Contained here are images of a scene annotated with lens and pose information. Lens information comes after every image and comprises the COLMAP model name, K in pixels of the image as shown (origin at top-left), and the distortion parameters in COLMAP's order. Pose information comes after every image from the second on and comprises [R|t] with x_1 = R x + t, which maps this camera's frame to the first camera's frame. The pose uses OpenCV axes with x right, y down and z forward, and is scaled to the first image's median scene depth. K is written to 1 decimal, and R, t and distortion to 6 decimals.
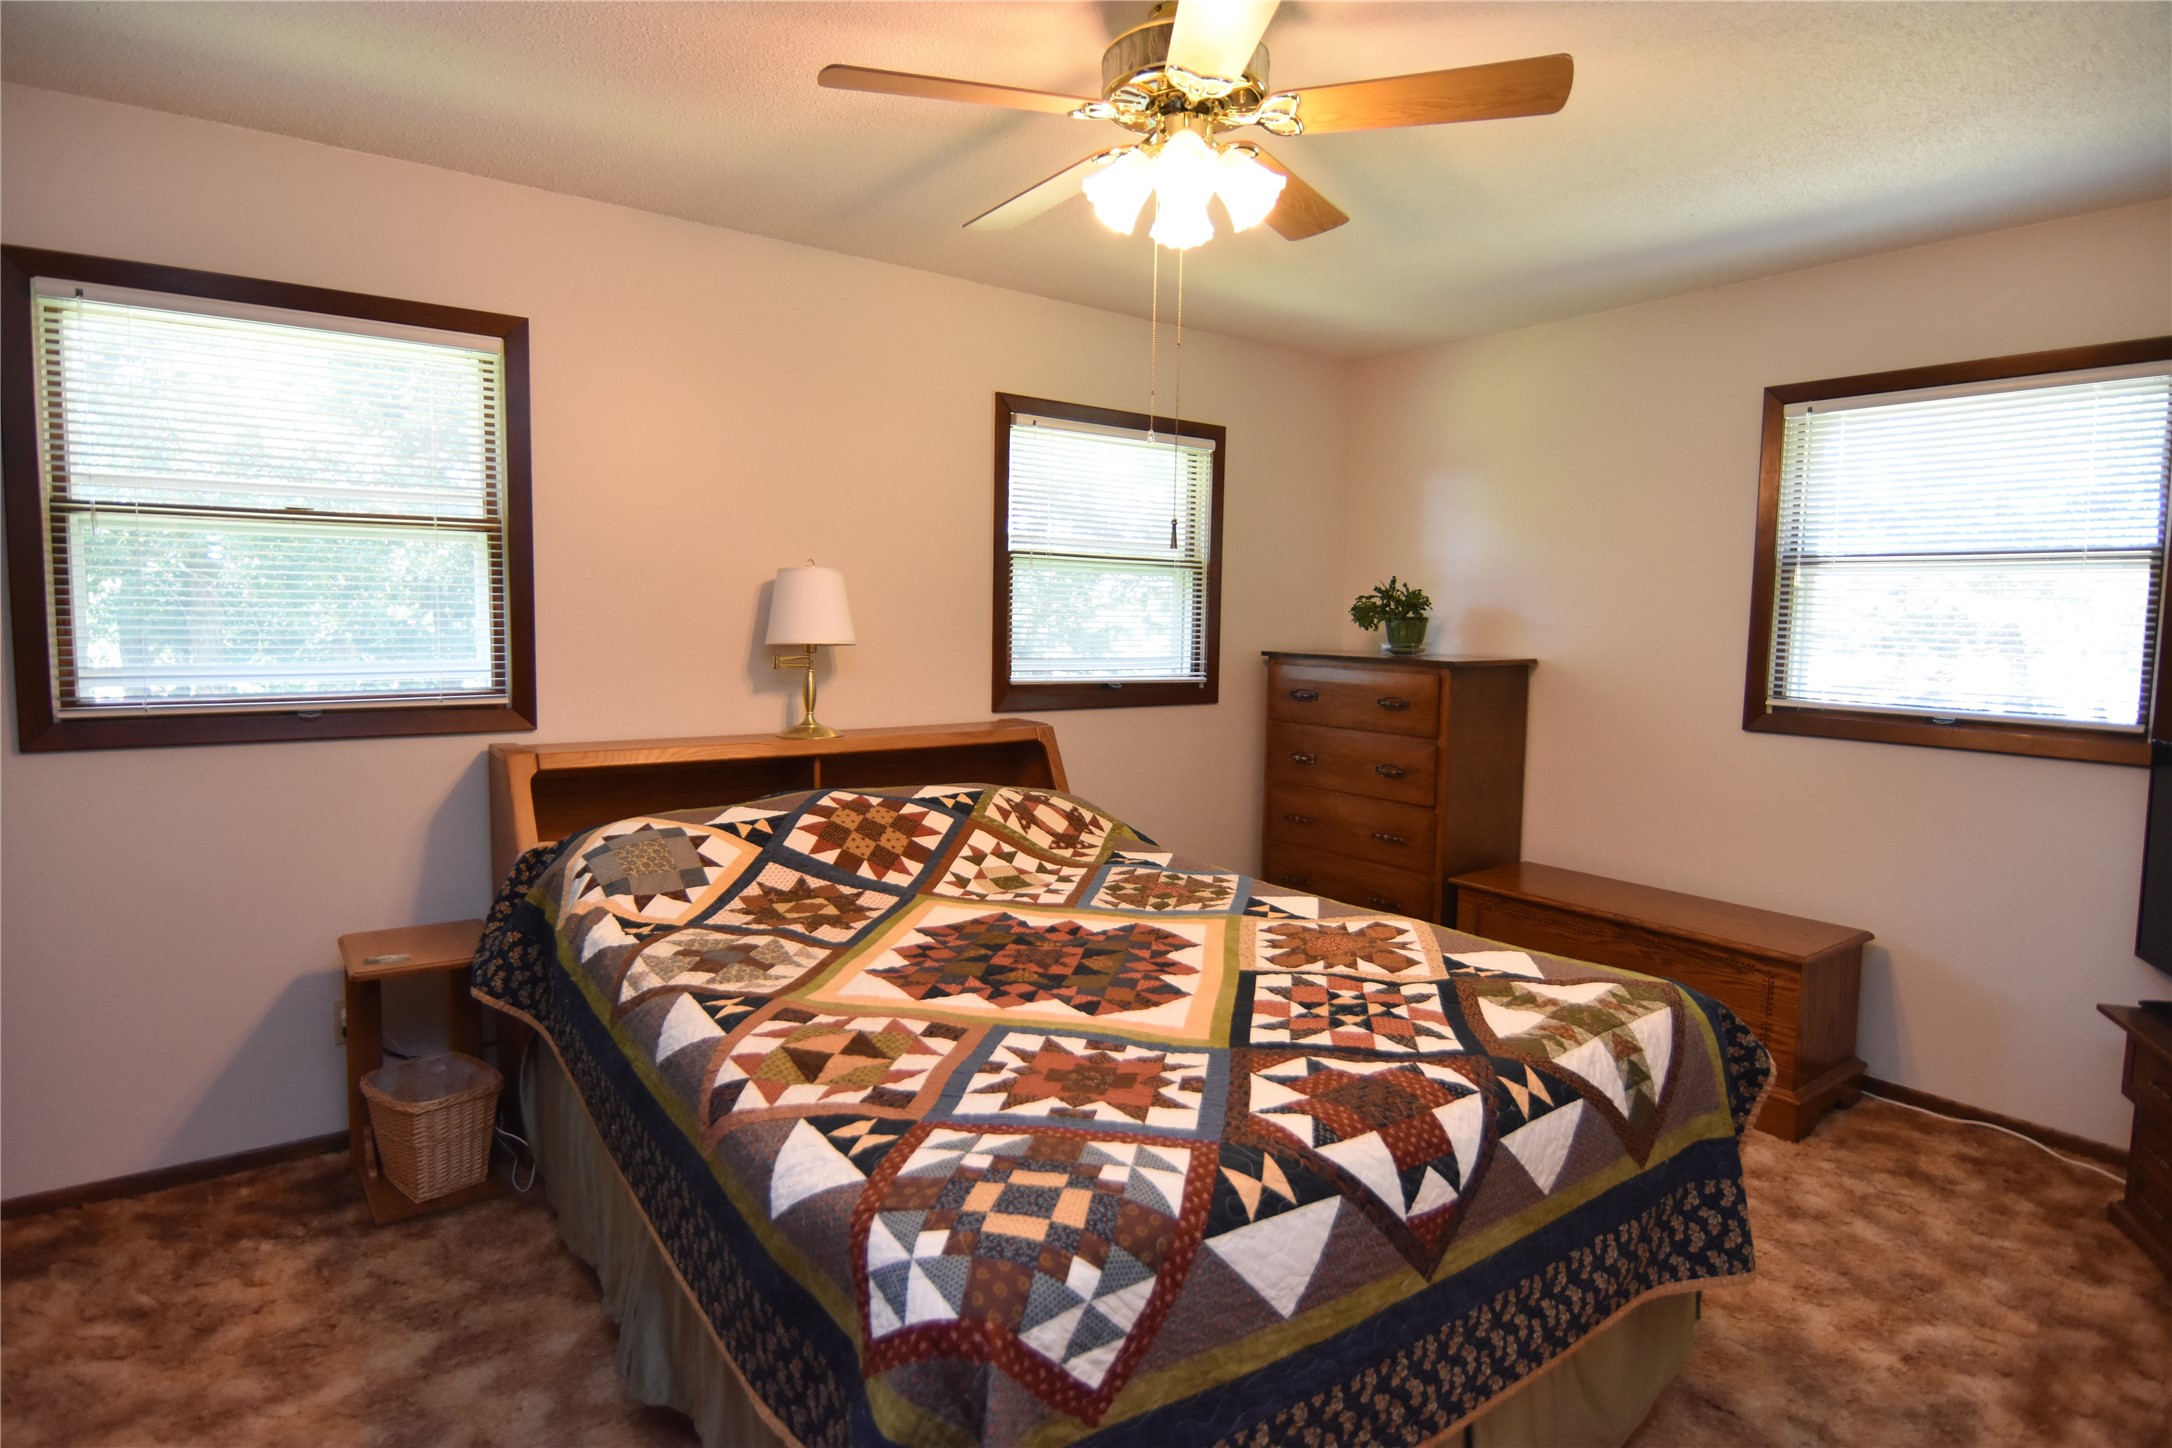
lens RADIAL K [[1157.4, 0, 1080.8], [0, 1157.4, 715.7], [0, 0, 1]] dist [0.012199, -0.025049]
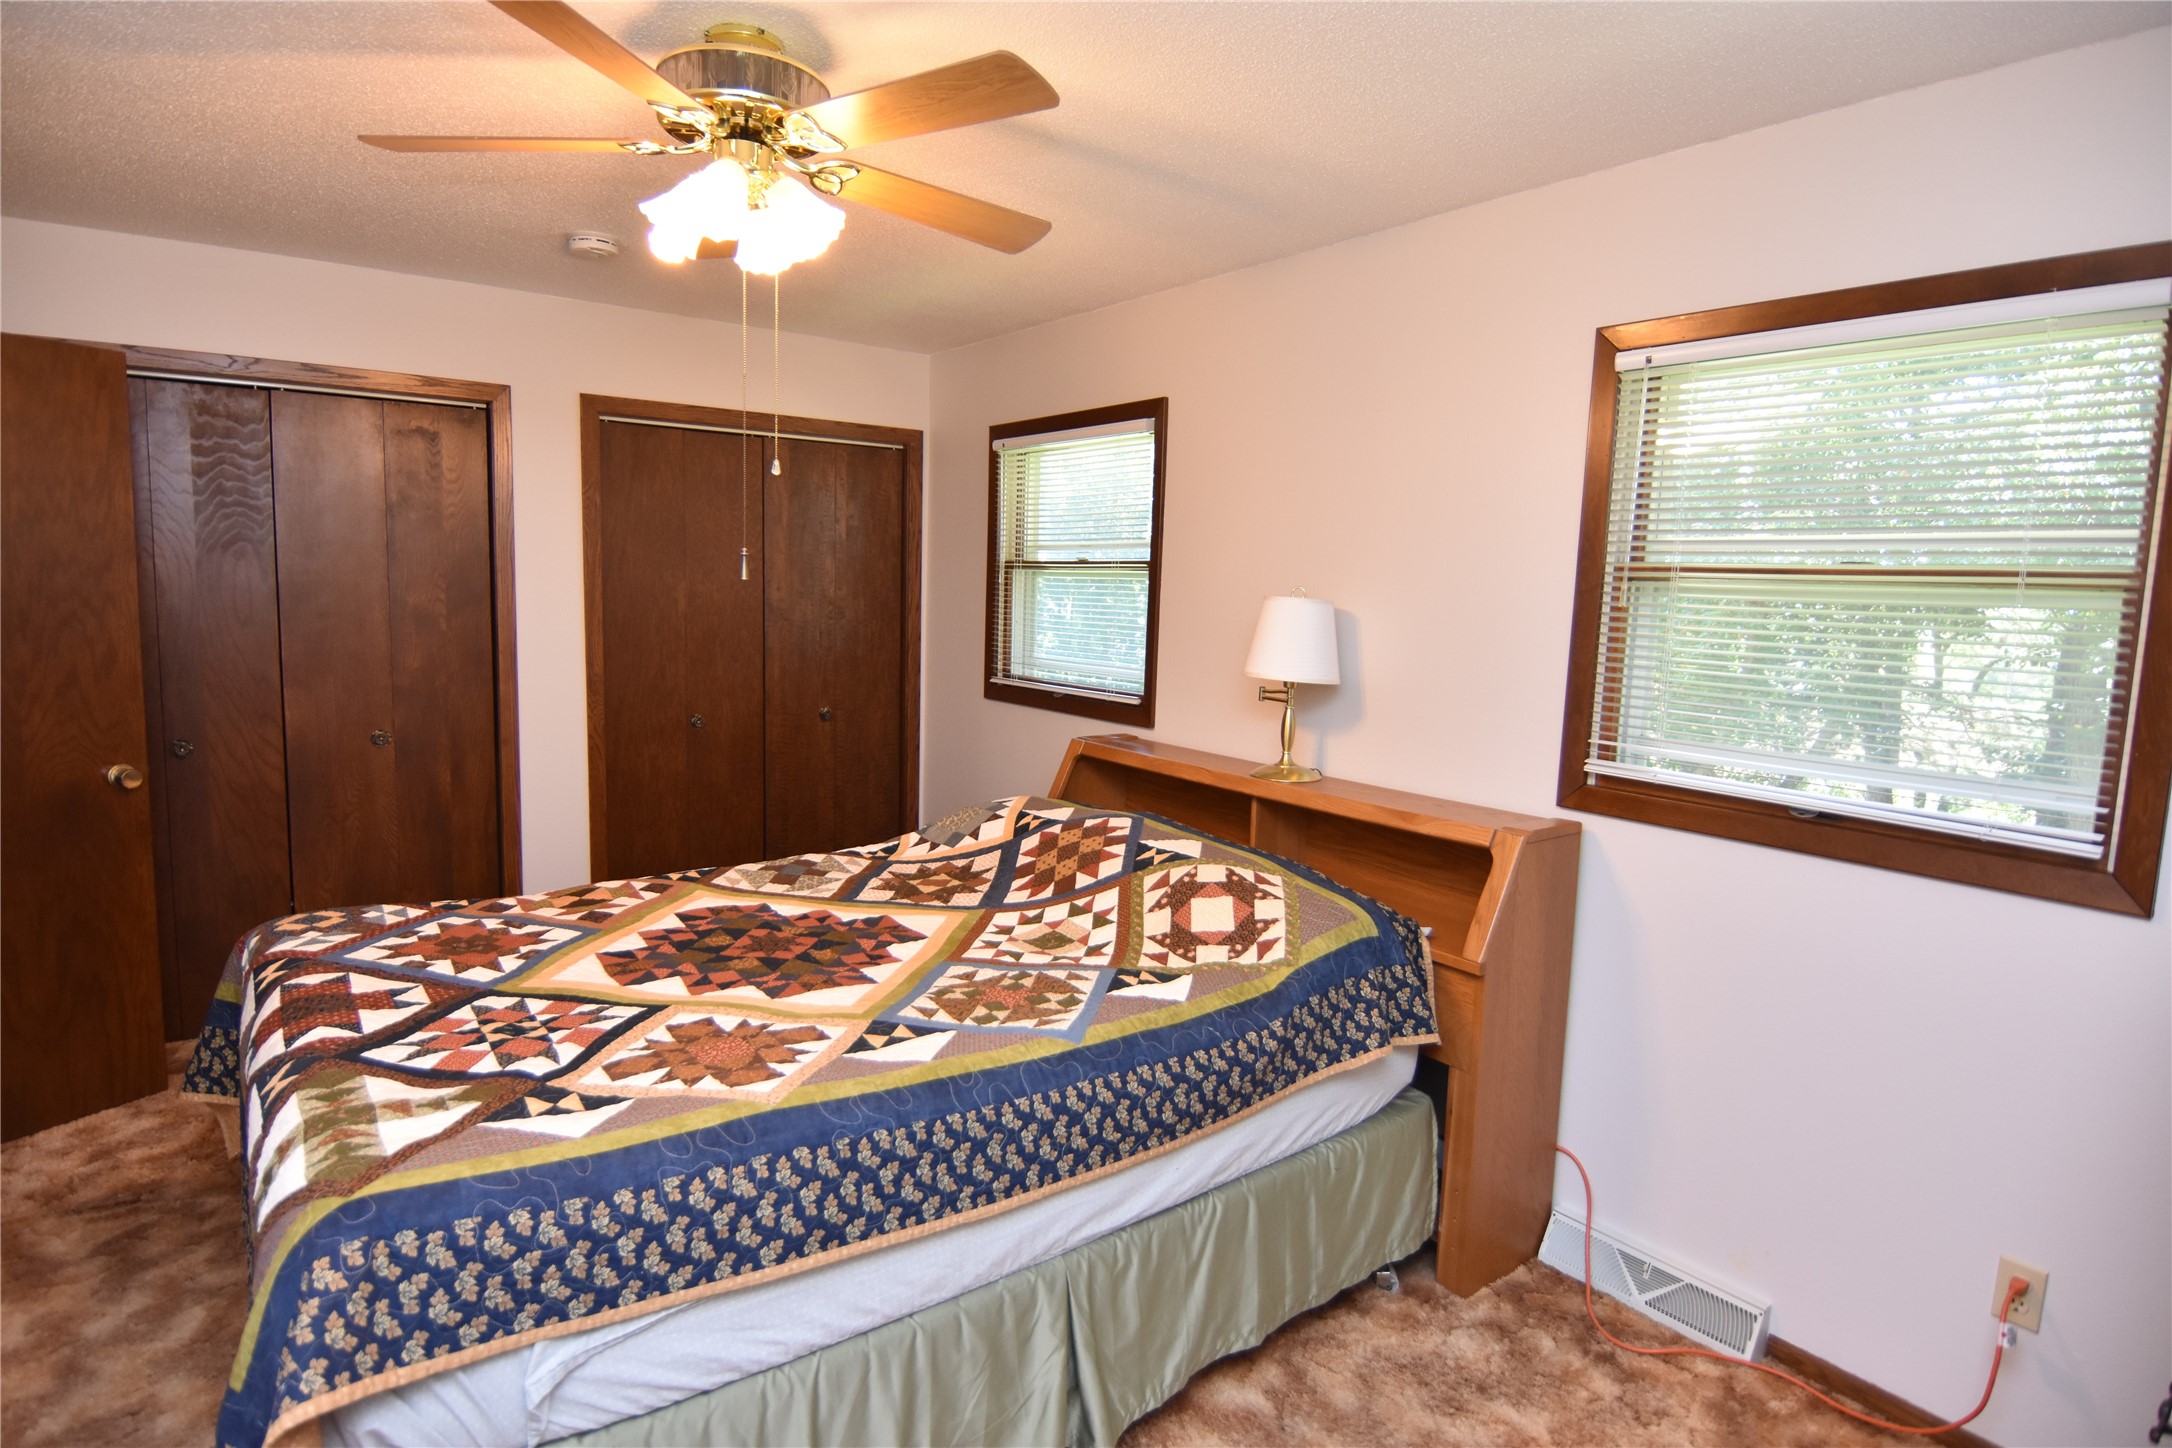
lens RADIAL K [[1157.4, 0, 1080.8], [0, 1157.4, 715.7], [0, 0, 1]] dist [0.012199, -0.025049]
pose [[-0.010910, 0.102231, -0.994701, 1.206217], [-0.115556, 0.987966, 0.102806, -0.187248], [0.993241, 0.116065, 0.001035, 1.443973]]
